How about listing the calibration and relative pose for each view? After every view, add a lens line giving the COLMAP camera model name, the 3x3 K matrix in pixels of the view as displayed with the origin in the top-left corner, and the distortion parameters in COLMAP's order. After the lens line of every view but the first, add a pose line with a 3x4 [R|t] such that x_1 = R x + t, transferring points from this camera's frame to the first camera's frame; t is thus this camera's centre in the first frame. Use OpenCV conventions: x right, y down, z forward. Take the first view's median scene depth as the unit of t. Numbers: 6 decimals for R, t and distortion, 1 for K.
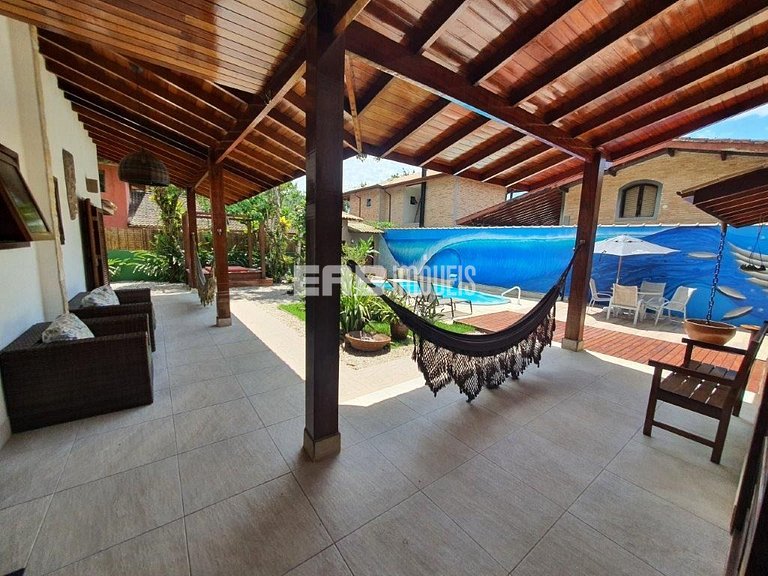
lens RADIAL K [[306.0, 0, 383.9], [0, 306.0, 289.1], [0, 0, 1]] dist [0.002051, -0.001590]
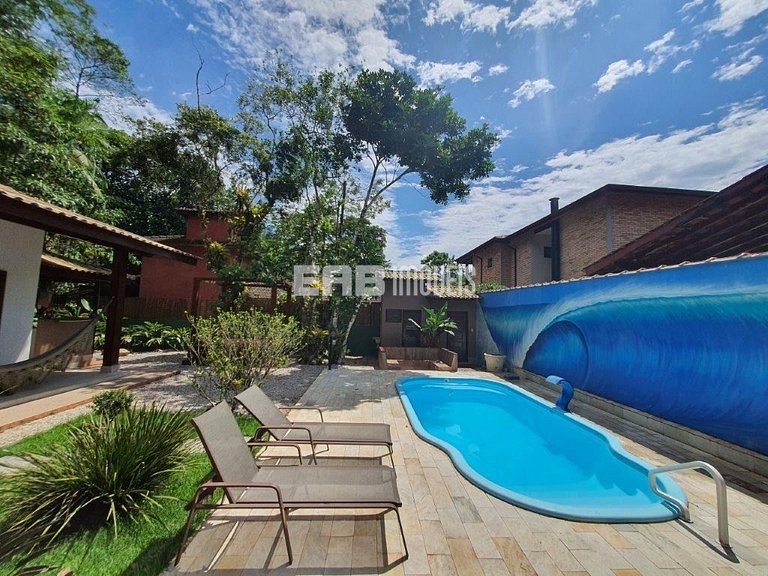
lens RADIAL K [[306.0, 0, 382.5], [0, 306.0, 290.8], [0, 0, 1]] dist [0.002051, -0.001590]
pose [[0.826229, -0.054489, -0.560693, 0.245746], [-0.080664, 0.973611, -0.213482, -0.048339], [0.557530, 0.221613, 0.800030, 0.411299]]
